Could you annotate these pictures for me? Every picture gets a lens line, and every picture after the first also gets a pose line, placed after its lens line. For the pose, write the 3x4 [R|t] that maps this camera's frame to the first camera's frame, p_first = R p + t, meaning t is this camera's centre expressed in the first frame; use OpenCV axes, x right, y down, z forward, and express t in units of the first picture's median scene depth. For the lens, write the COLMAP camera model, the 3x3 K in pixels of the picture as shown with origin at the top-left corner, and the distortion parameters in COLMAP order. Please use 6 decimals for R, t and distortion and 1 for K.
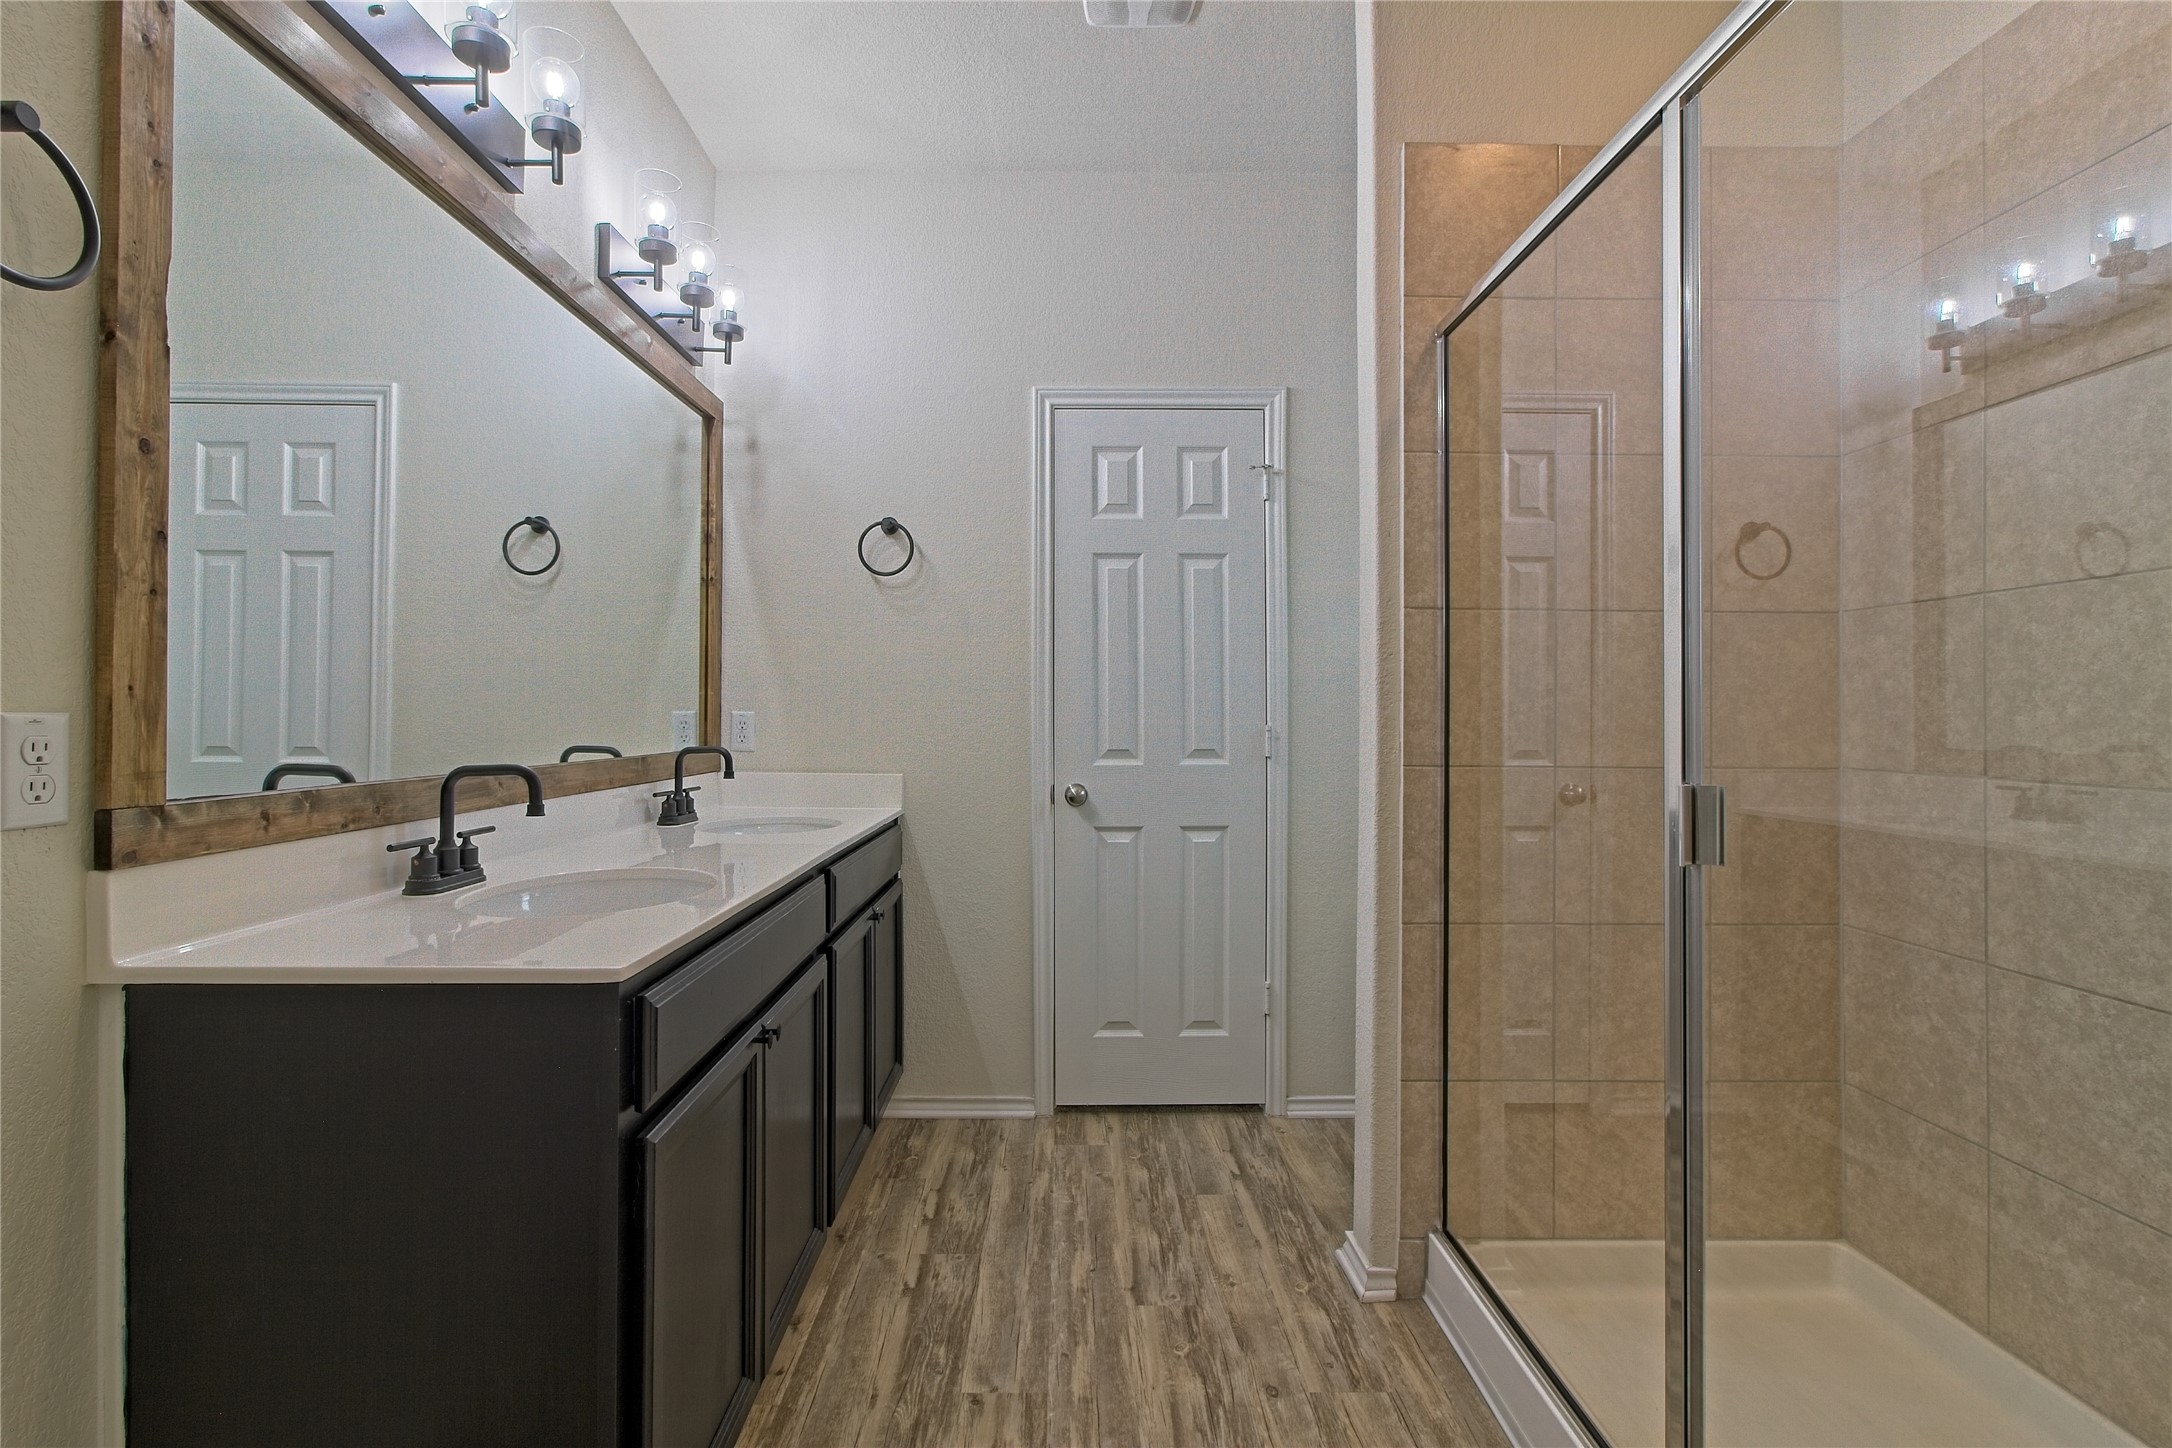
lens RADIAL K [[1014.7, 0, 1077.4], [0, 1014.7, 710.9], [0, 0, 1]] dist [-0.007067, -0.000053]
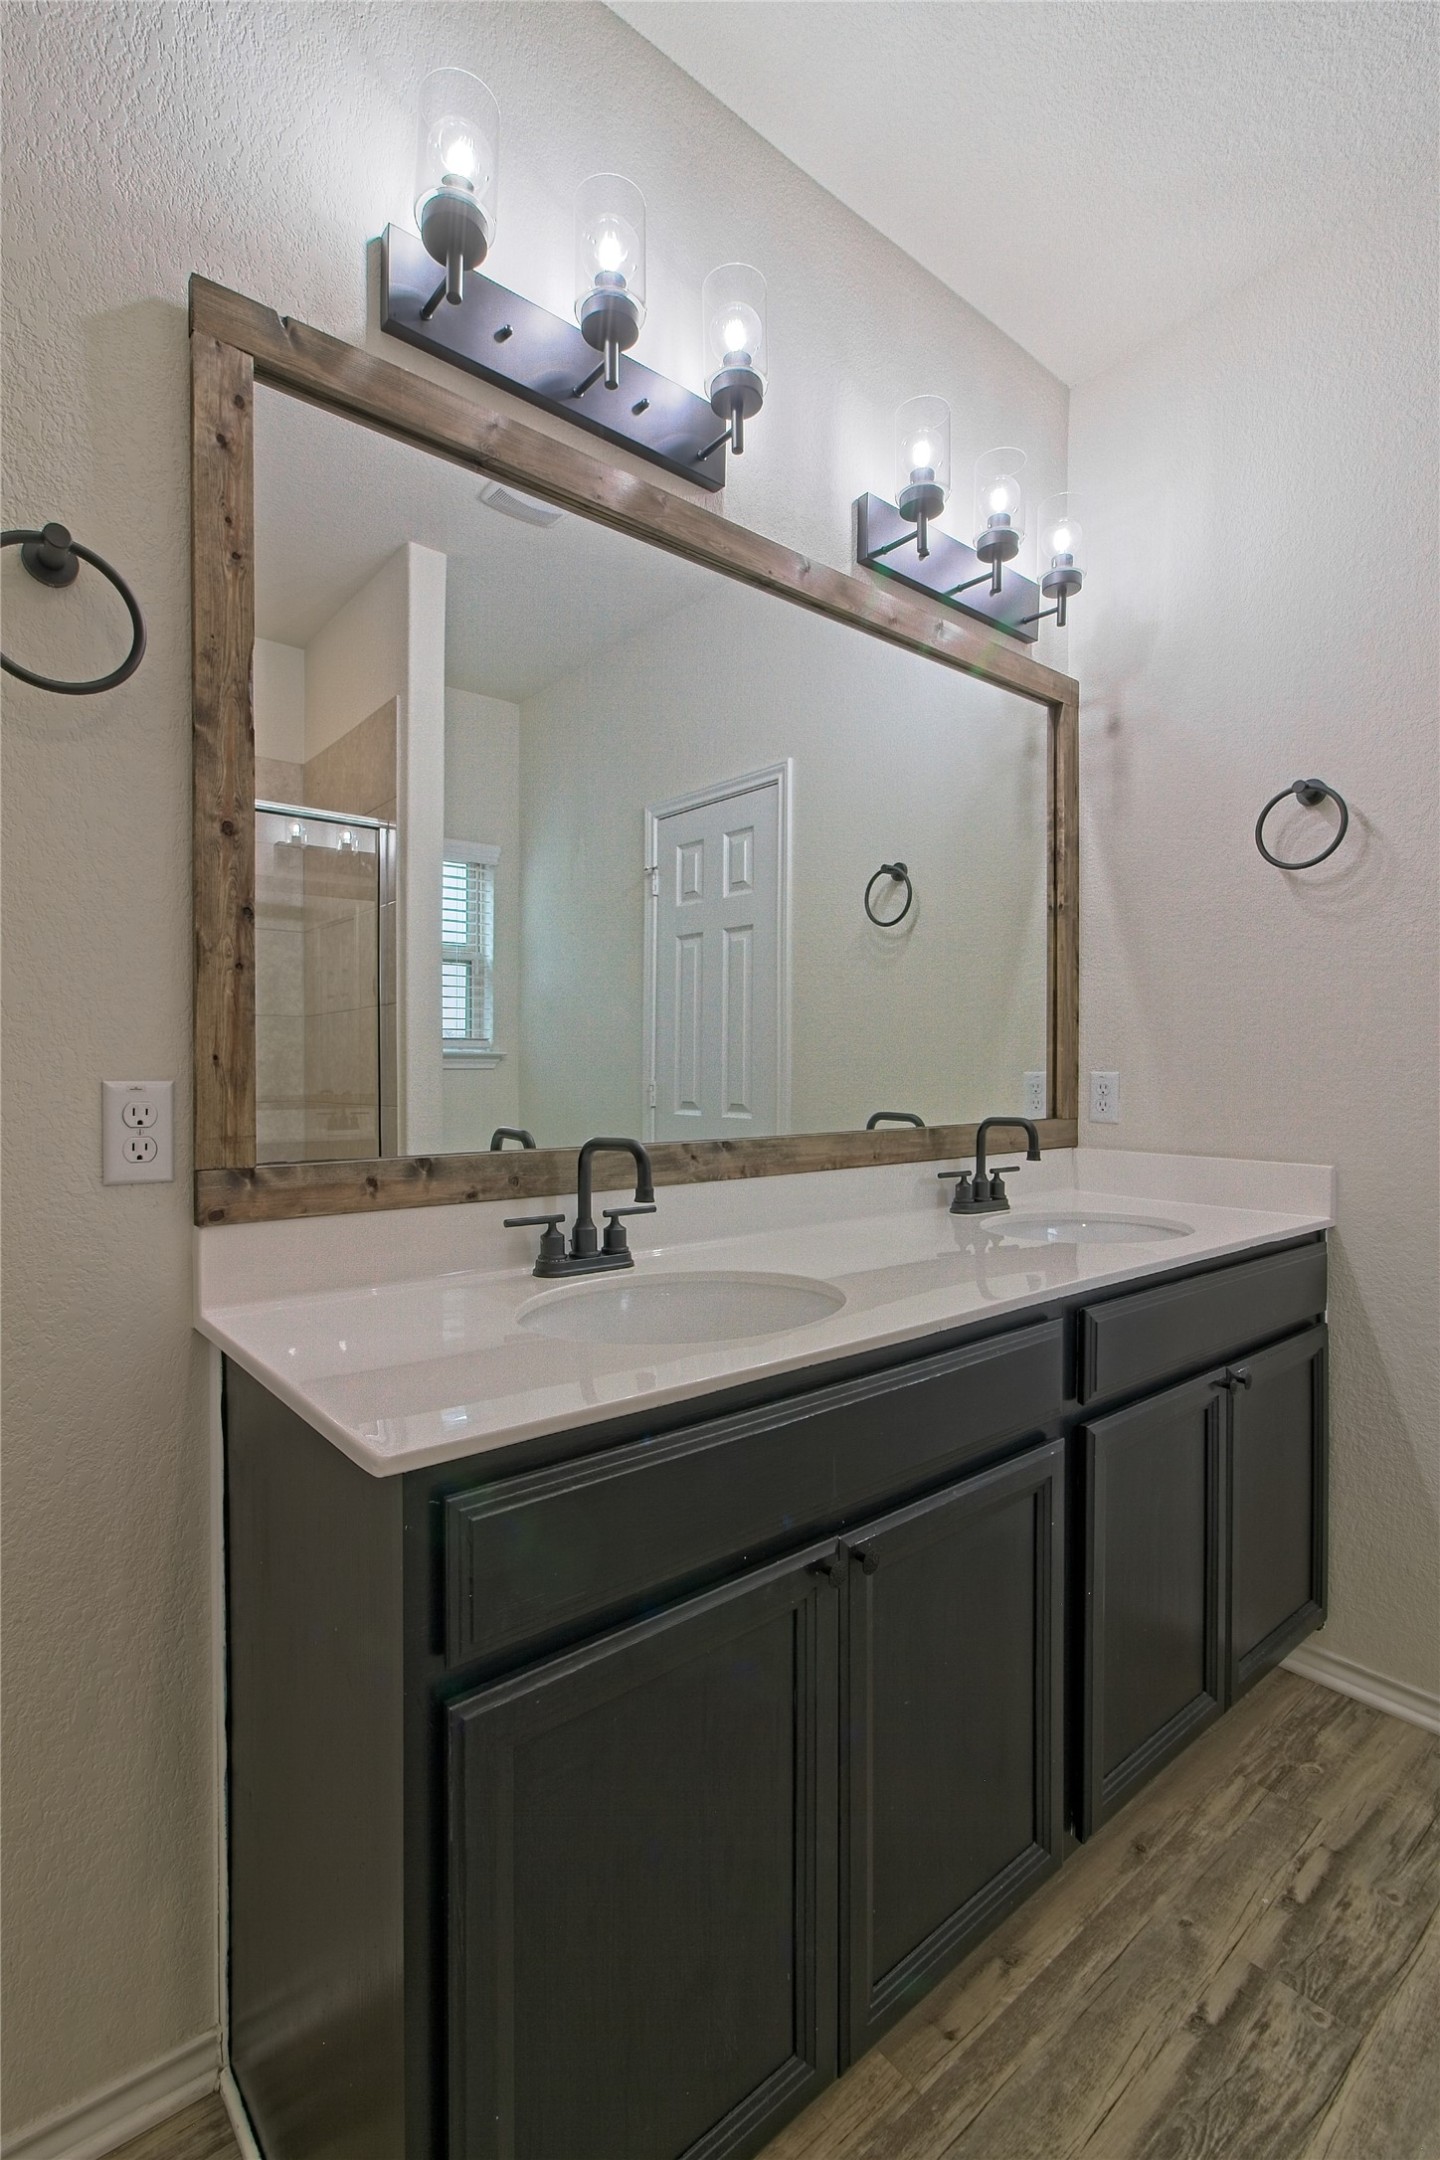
lens RADIAL K [[993.0, 0, 715.7], [0, 993.0, 1079.5], [0, 0, 1]] dist [-0.006369, 0.001635]
pose [[0.623415, 0.008009, -0.781850, 0.103622], [0.003186, 0.999913, 0.012782, -0.005516], [0.781885, -0.010459, 0.623335, 0.373941]]
